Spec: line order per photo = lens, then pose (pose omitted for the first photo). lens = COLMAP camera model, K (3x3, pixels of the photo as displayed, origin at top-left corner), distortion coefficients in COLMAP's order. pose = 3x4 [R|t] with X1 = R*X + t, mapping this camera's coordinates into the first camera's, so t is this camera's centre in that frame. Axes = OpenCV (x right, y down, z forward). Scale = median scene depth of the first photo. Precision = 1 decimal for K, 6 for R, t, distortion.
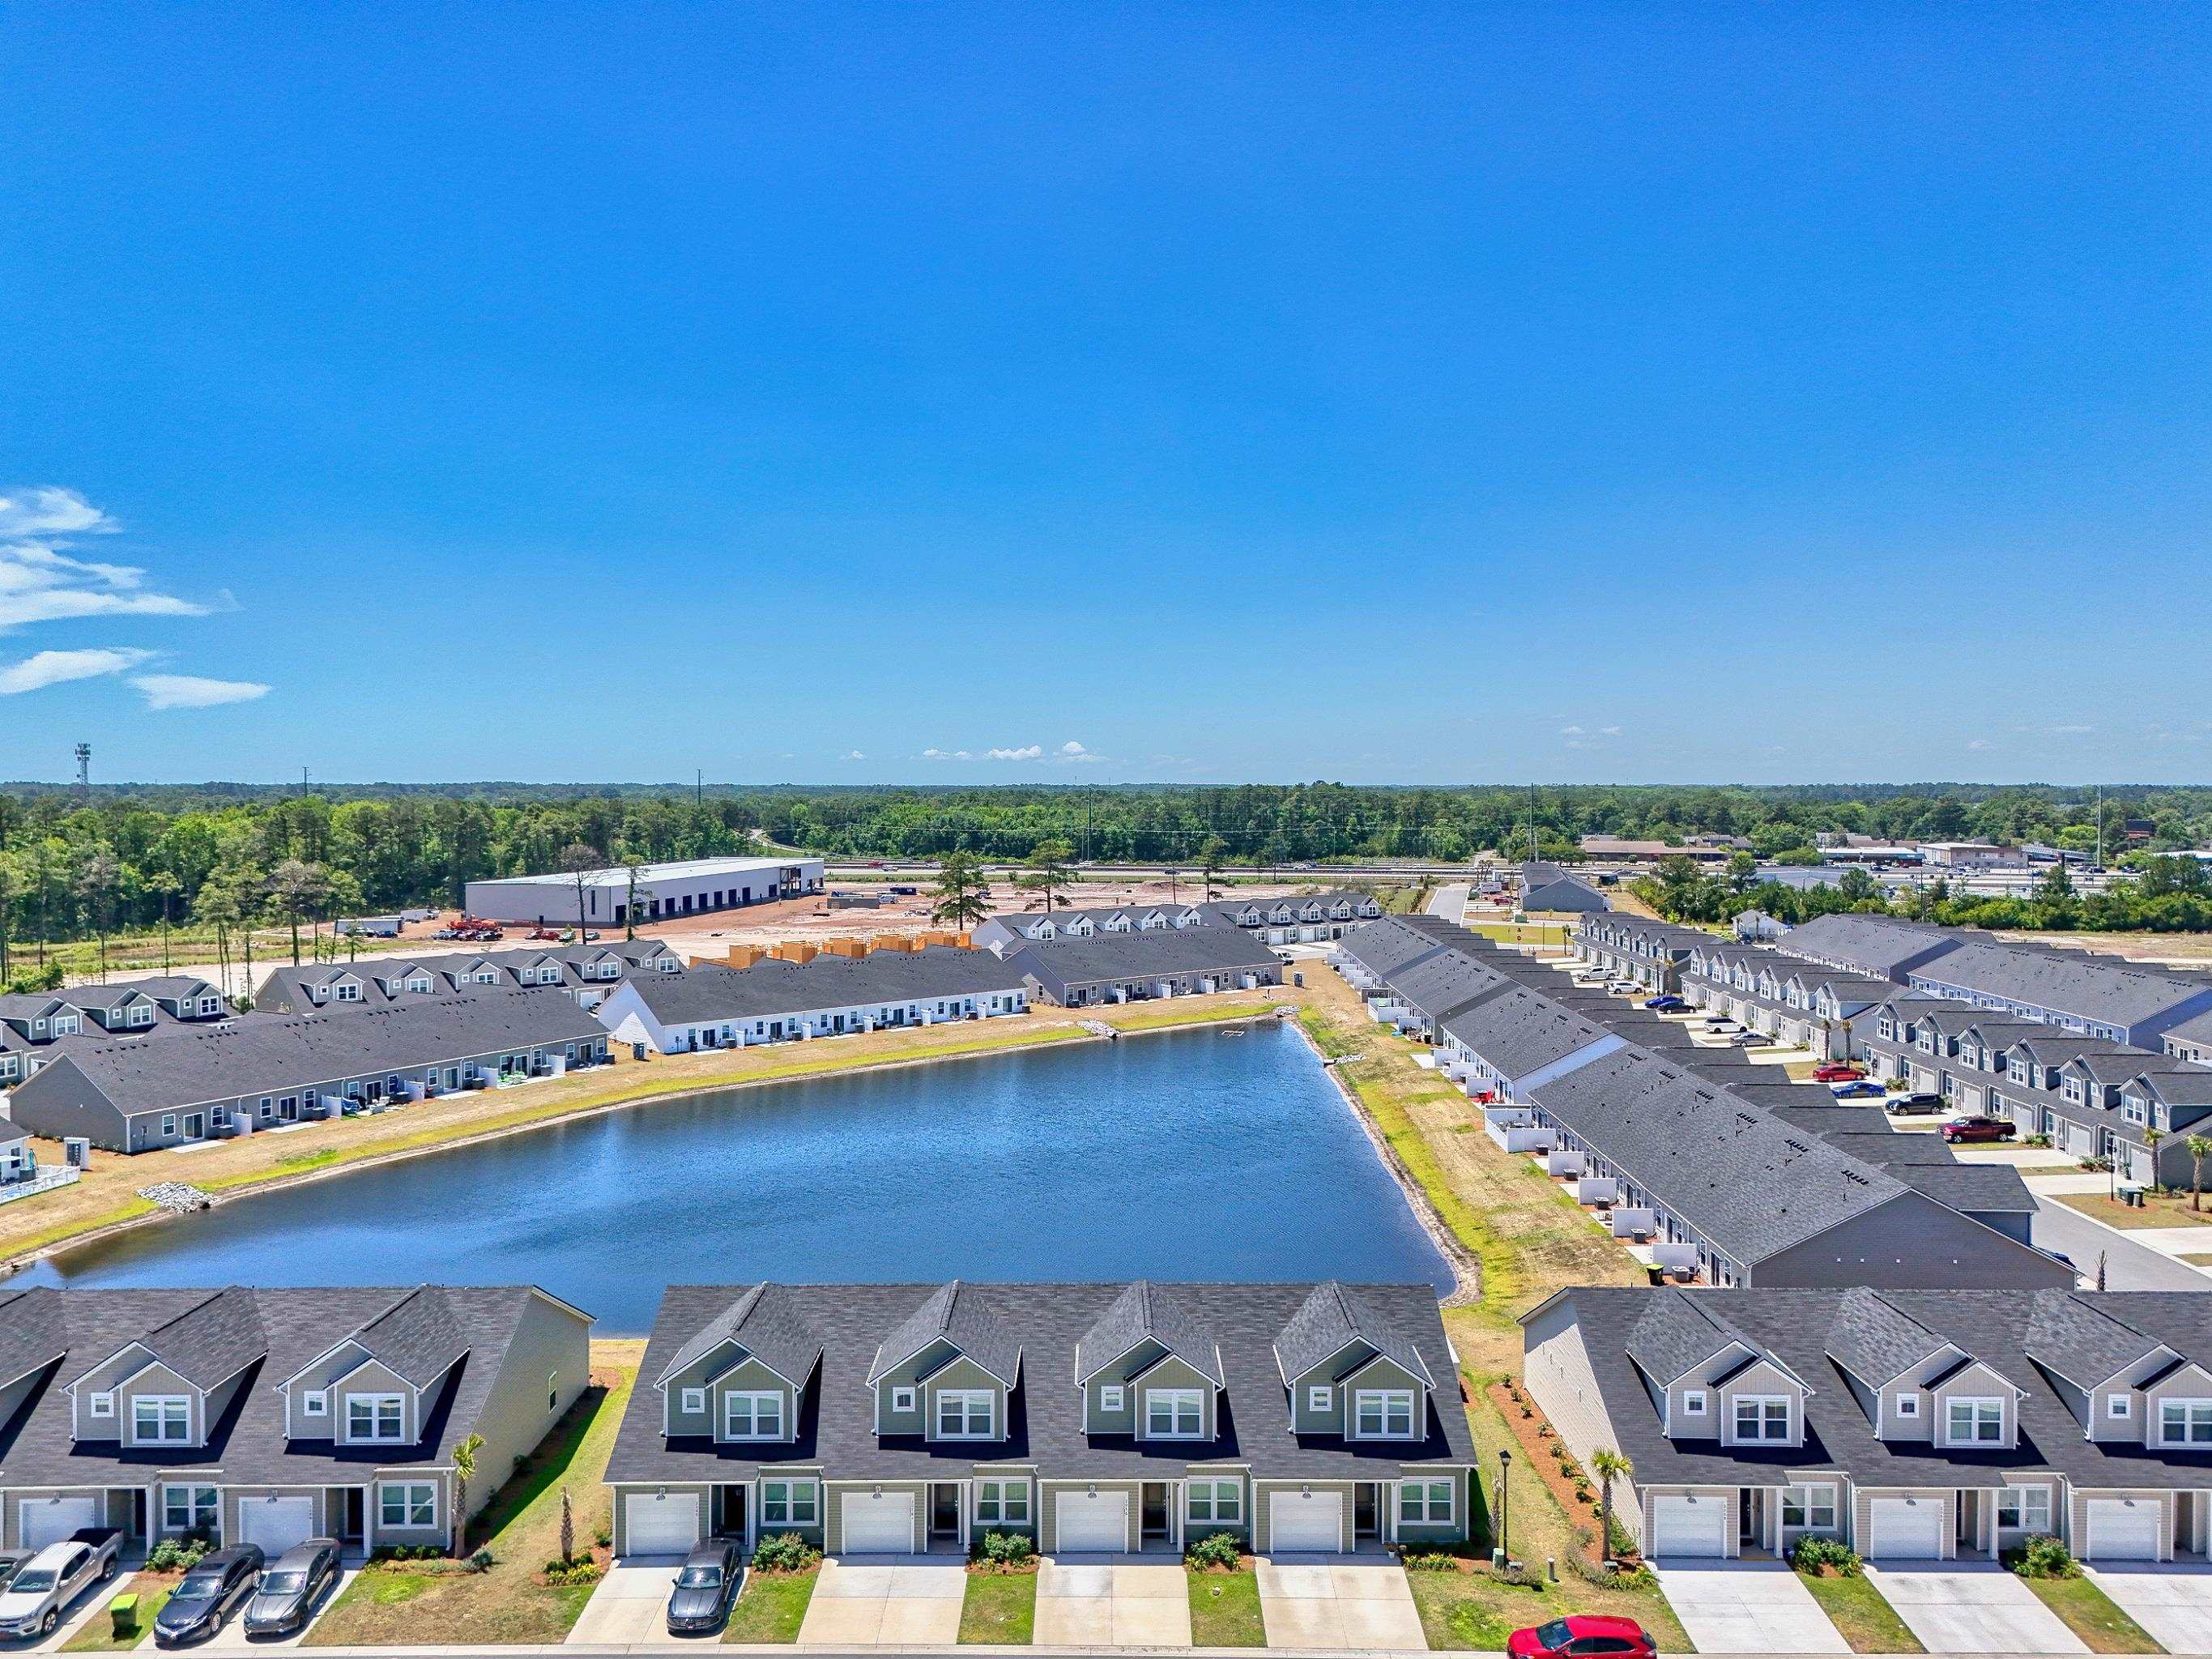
lens RADIAL K [[1698.2, 0, 1139.2], [0, 1698.2, 797.2], [0, 0, 1]] dist [0.080059, -0.071748]
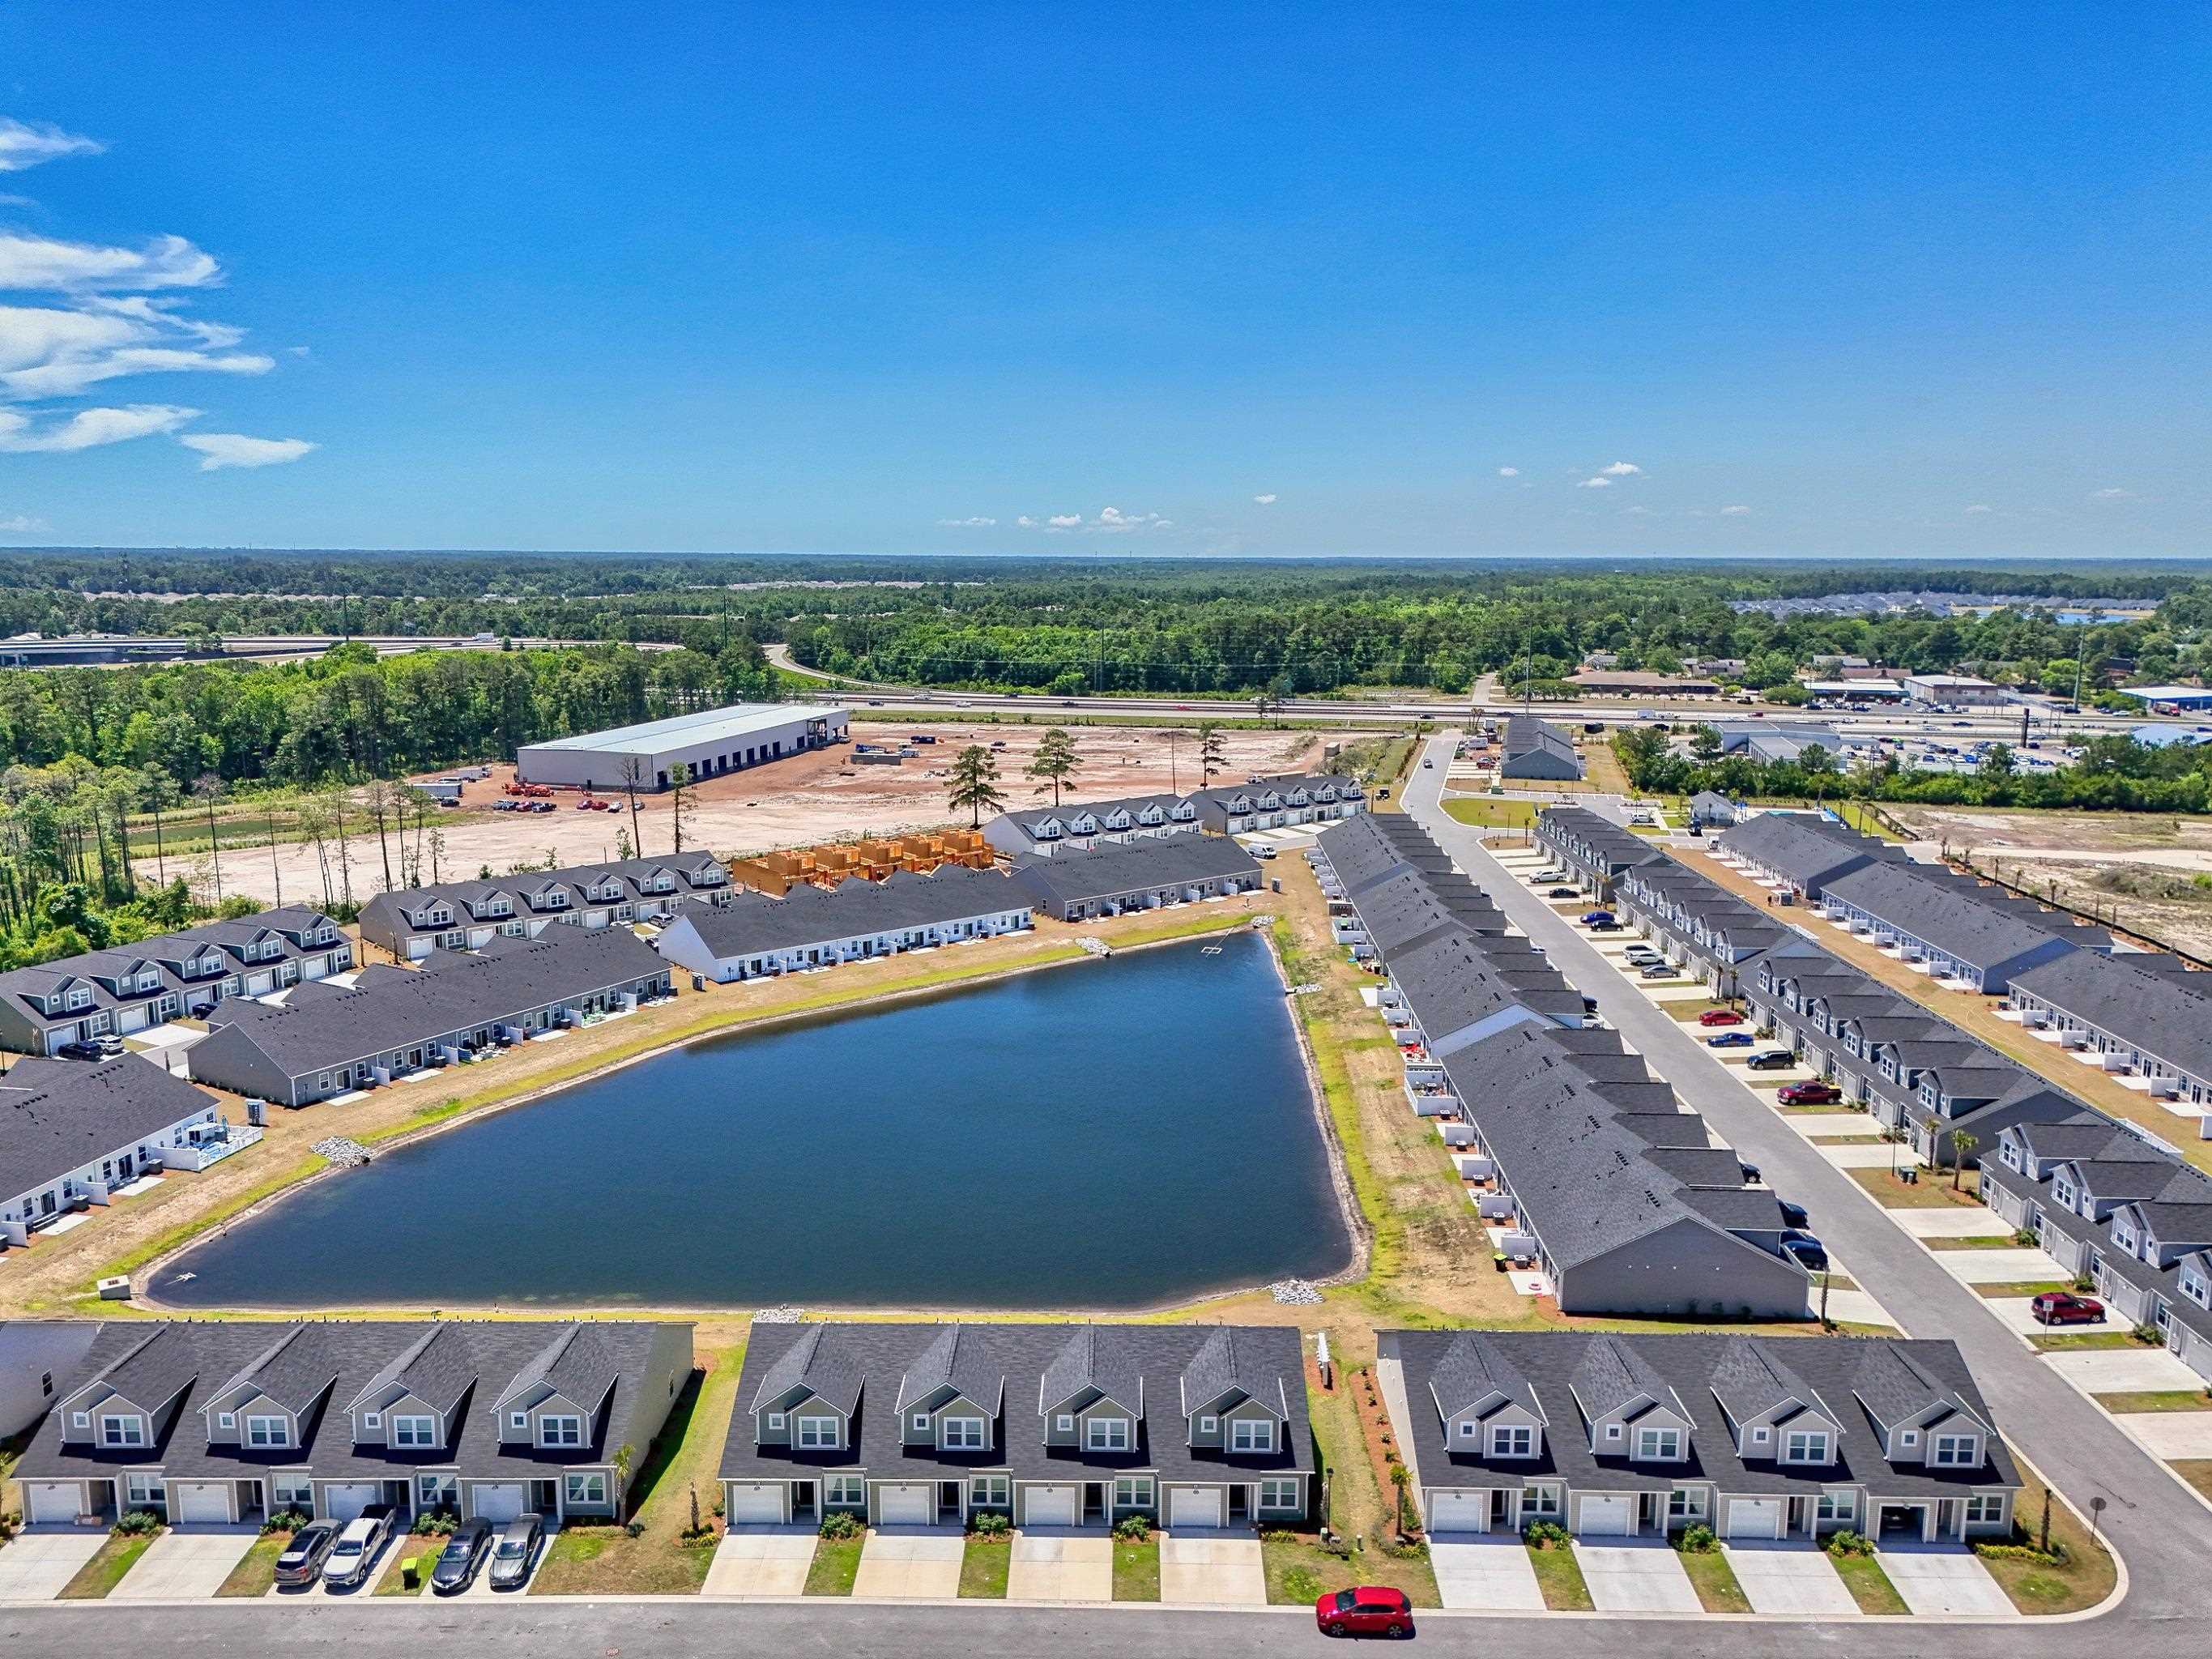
lens RADIAL K [[1698.2, 0, 1133.3], [0, 1698.2, 820.2], [0, 0, 1]] dist [0.080059, -0.071748]
pose [[0.999865, 0.004349, -0.015828, 0.039086], [-0.001948, 0.988886, 0.148662, -0.228172], [0.016298, -0.148612, 0.988761, -0.219468]]
